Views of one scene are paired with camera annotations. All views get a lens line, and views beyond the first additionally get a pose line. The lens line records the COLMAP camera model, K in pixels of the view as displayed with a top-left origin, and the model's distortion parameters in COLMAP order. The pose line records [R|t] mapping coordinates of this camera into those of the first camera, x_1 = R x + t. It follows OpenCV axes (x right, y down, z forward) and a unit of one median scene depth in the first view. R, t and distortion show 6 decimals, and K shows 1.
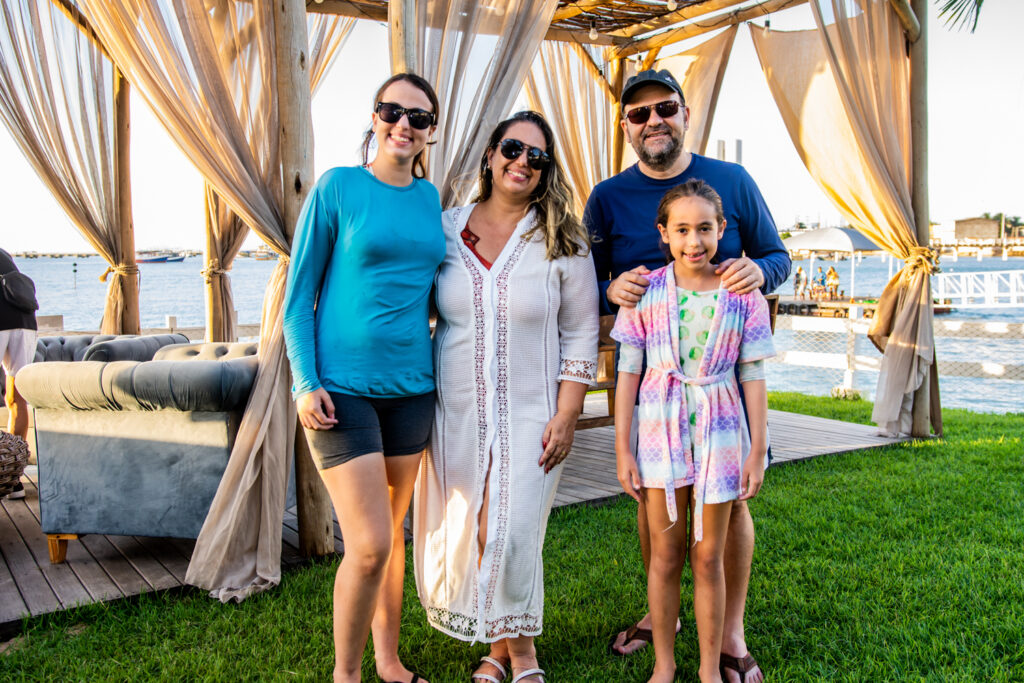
lens RADIAL K [[928.5, 0, 515.9], [0, 928.5, 332.1], [0, 0, 1]] dist [-0.025915, 0.003484]
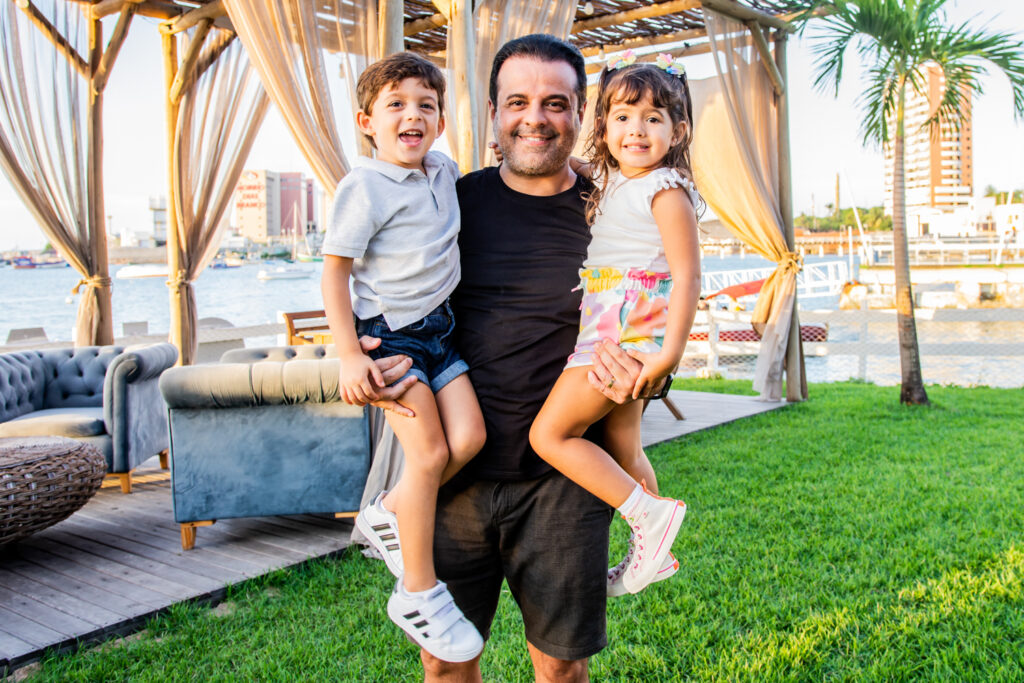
lens RADIAL K [[935.9, 0, 578.1], [0, 935.9, 296.8], [0, 0, 1]] dist [-0.048752, 0.010534]
pose [[0.948937, -0.023622, 0.314581, -0.244011], [0.036050, 0.998780, -0.033745, 0.002043], [-0.313400, 0.043363, 0.948631, -0.127757]]
